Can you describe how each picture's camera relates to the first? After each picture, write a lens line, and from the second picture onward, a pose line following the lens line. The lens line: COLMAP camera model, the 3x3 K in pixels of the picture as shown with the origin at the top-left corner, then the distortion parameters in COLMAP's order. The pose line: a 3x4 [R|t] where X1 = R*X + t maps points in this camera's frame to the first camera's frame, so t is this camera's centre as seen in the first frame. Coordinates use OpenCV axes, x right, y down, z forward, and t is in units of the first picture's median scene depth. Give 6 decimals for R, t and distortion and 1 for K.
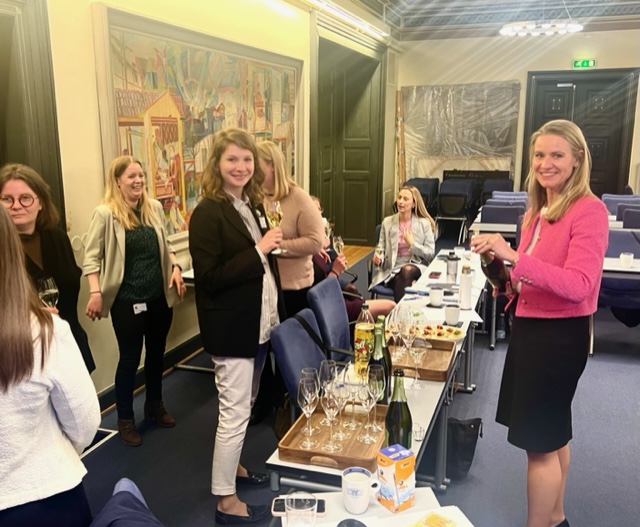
lens RADIAL K [[667.8, 0, 319.7], [0, 667.8, 263.0], [0, 0, 1]] dist [0.028490, 0.000000]
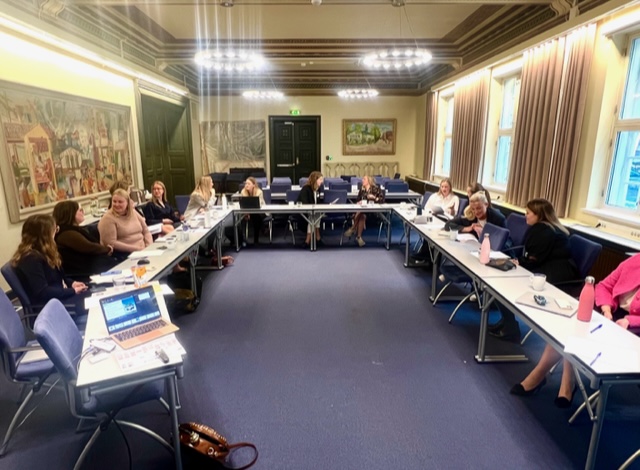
lens RADIAL K [[397.9, 0, 319.1], [0, 397.9, 239.6], [0, 0, 1]] dist [-0.008384, -0.002815]
pose [[0.942638, -0.072005, 0.325958, 0.108559], [0.060944, 0.997169, 0.044032, 0.052316], [-0.328206, -0.021642, 0.944358, -0.250343]]
